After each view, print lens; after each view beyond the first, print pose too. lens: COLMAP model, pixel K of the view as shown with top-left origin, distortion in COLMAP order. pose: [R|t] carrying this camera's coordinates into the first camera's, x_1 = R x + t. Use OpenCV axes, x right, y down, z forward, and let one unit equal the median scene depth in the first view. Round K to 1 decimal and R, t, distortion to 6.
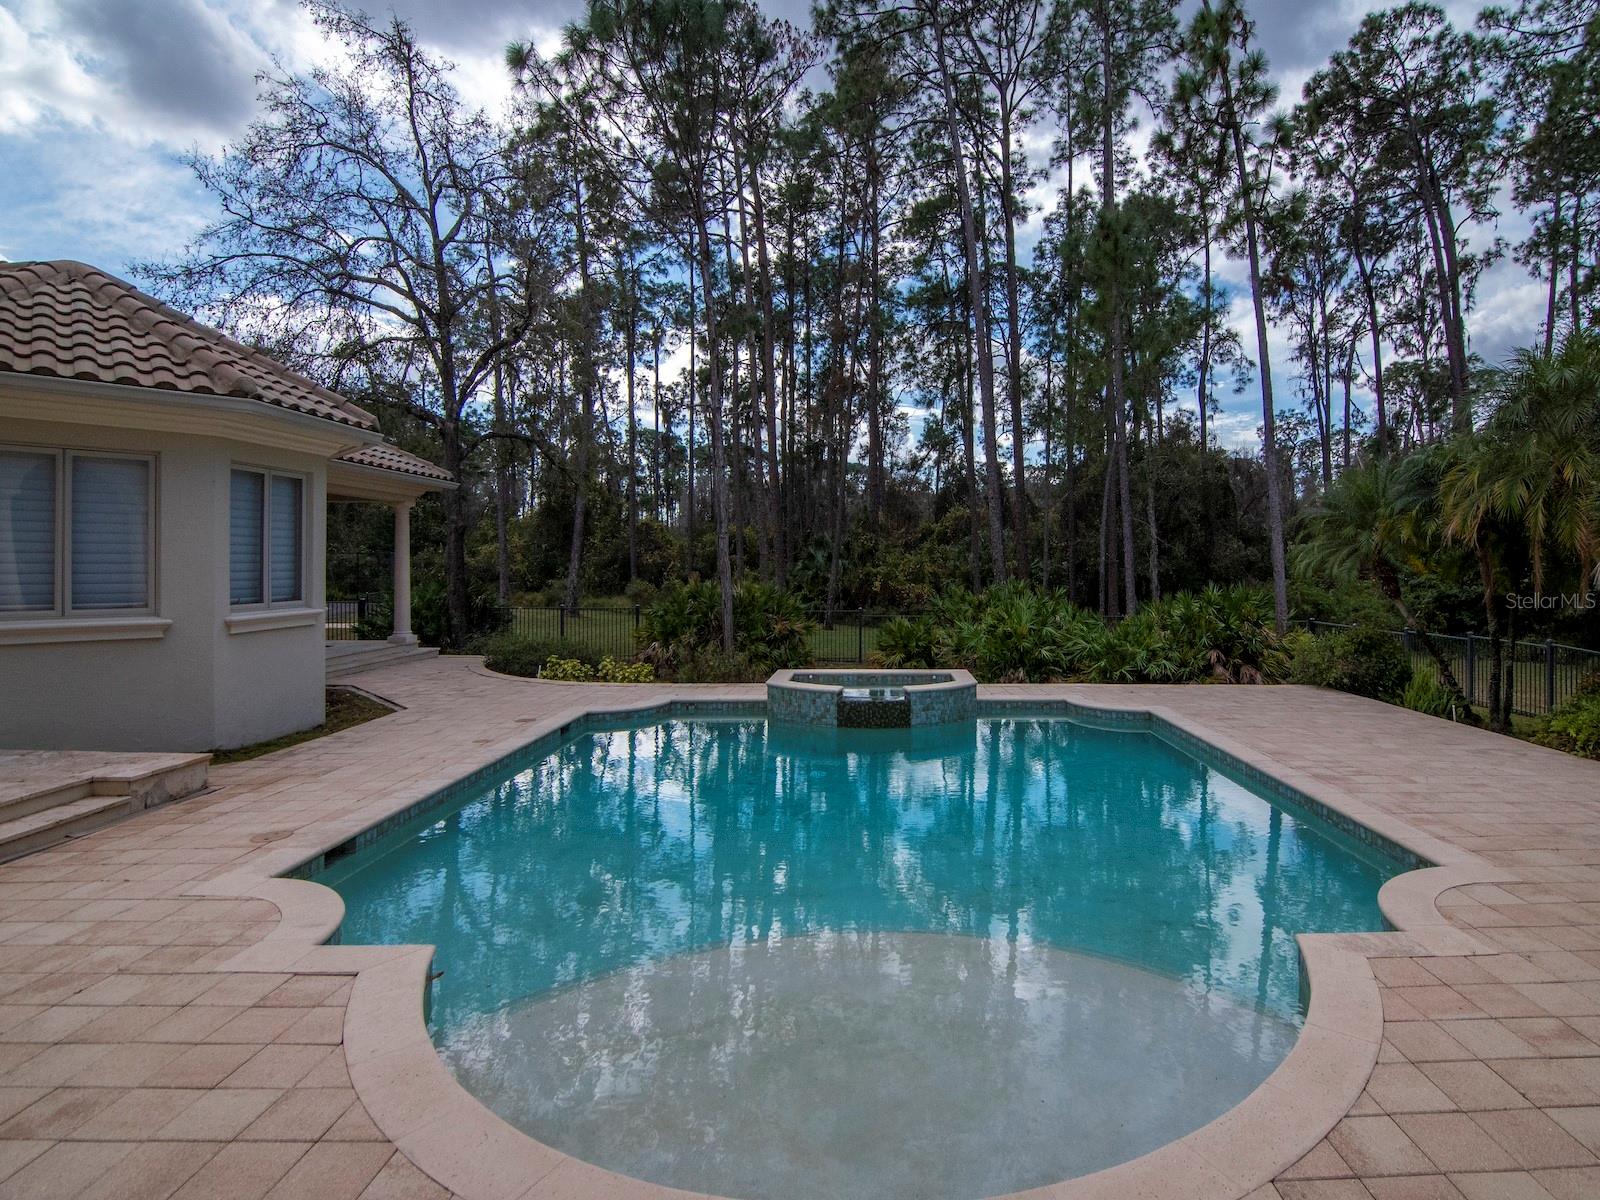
lens RADIAL K [[795.7, 0, 920.6], [0, 795.7, 563.9], [0, 0, 1]] dist [-0.001562, -0.000576]
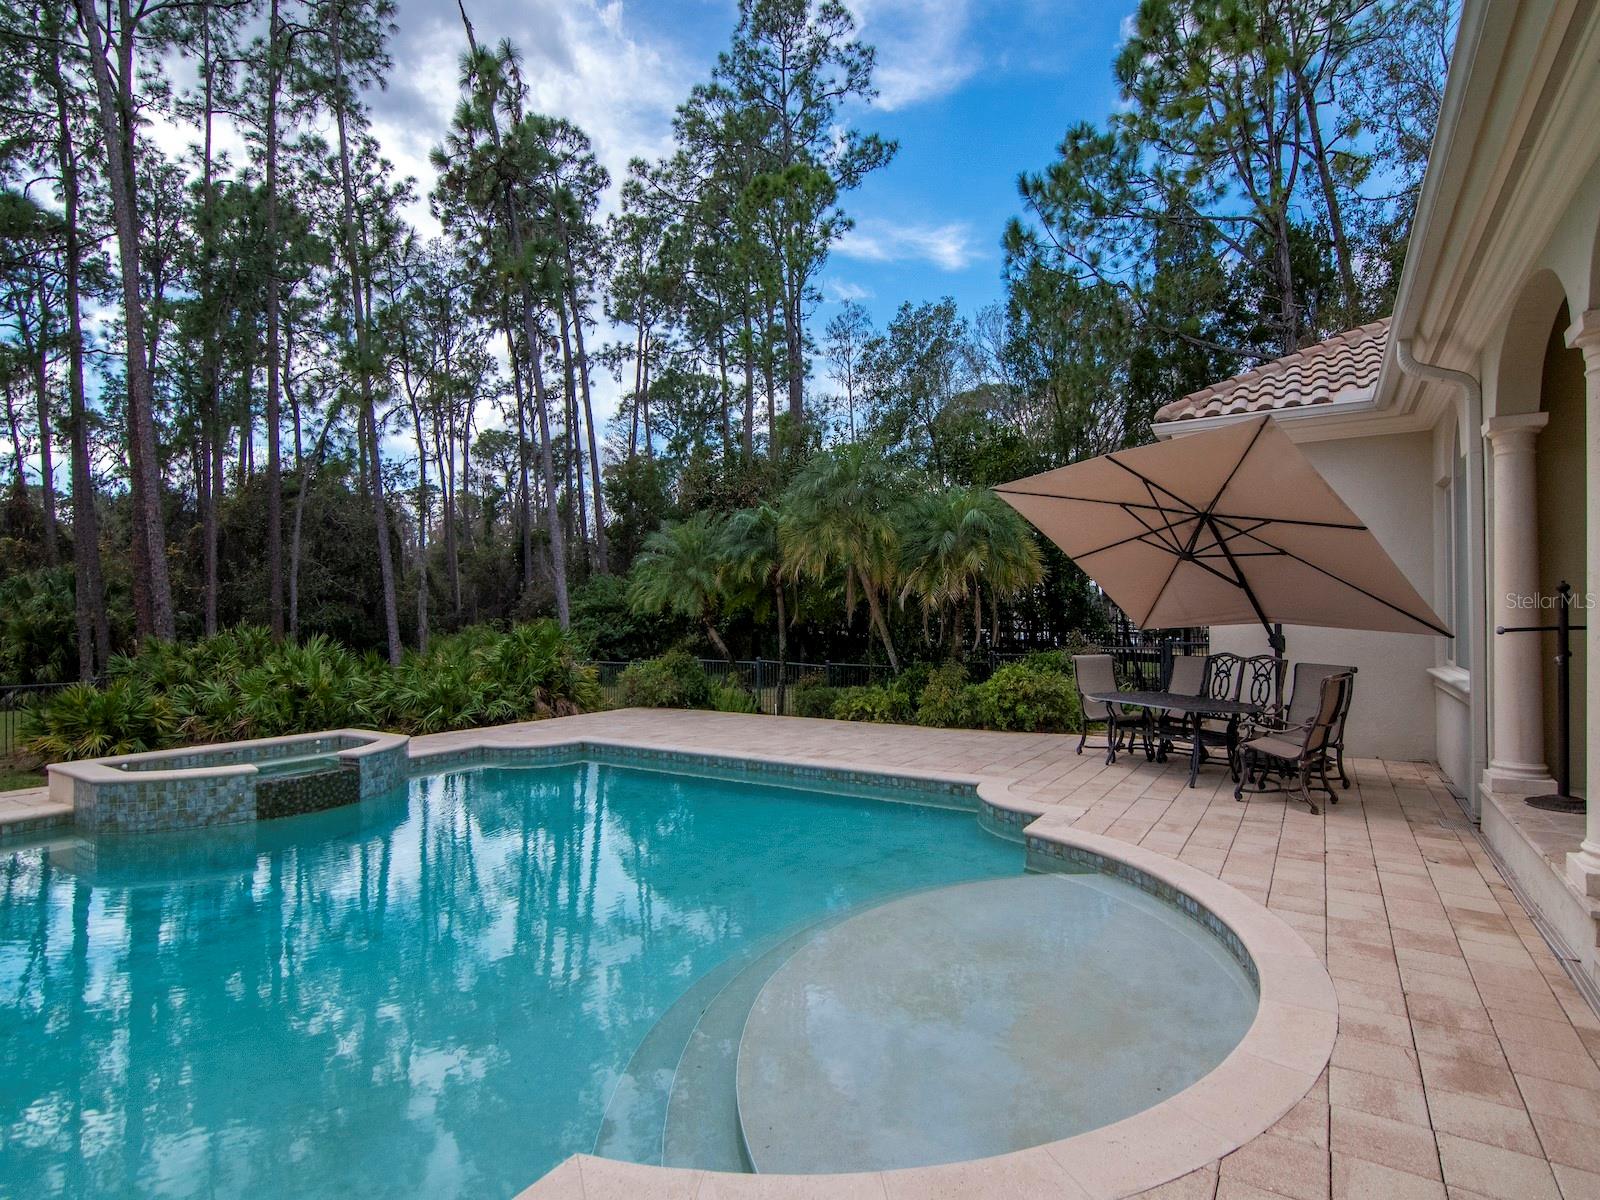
lens RADIAL K [[785.9, 0, 812.7], [0, 785.9, 613.7], [0, 0, 1]] dist [-0.000371, -0.012747]
pose [[0.597370, -0.013542, 0.801852, -0.109823], [0.016081, 0.999859, 0.004906, 0.007829], [-0.801805, 0.009964, 0.597503, 0.056803]]
